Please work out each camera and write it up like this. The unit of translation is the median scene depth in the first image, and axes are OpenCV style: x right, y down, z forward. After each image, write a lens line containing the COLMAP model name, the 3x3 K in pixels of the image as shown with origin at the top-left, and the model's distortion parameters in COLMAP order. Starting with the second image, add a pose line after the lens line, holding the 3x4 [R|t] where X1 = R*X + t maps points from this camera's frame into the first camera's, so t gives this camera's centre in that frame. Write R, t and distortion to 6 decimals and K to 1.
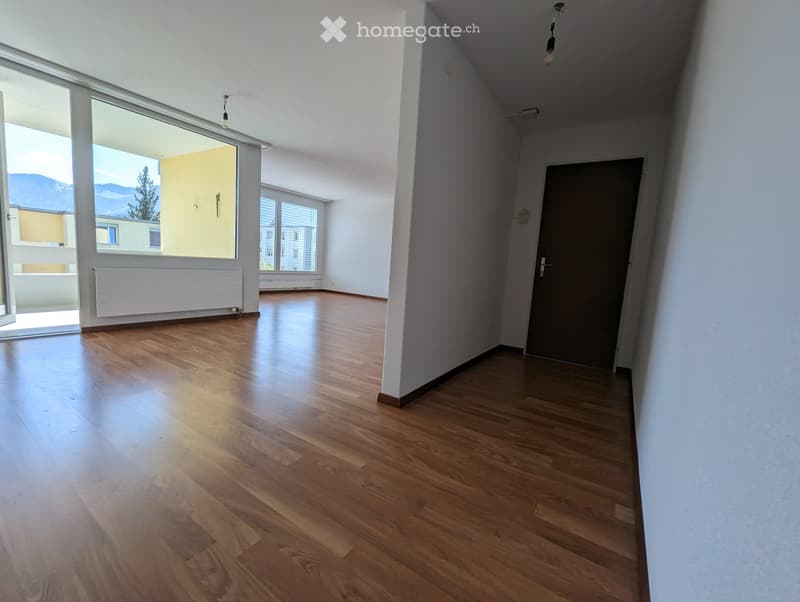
lens RADIAL K [[334.0, 0, 400.0], [0, 334.0, 301.0], [0, 0, 1]] dist [-0.000627, 0.000214]
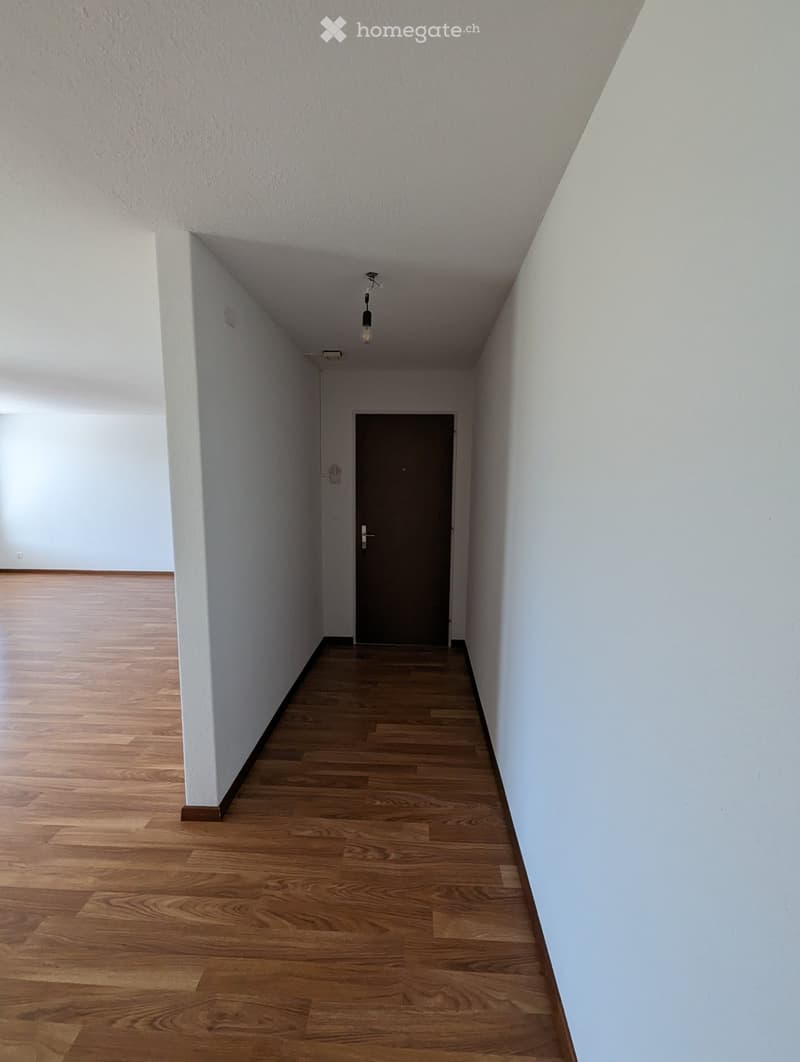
lens RADIAL K [[443.4, 0, 396.9], [0, 443.4, 533.3], [0, 0, 1]] dist [-0.000627, 0.000214]
pose [[0.858722, -0.121601, 0.497805, -0.073655], [0.107876, 0.992565, 0.056369, -0.281116], [-0.500958, 0.005296, 0.865455, 0.038243]]
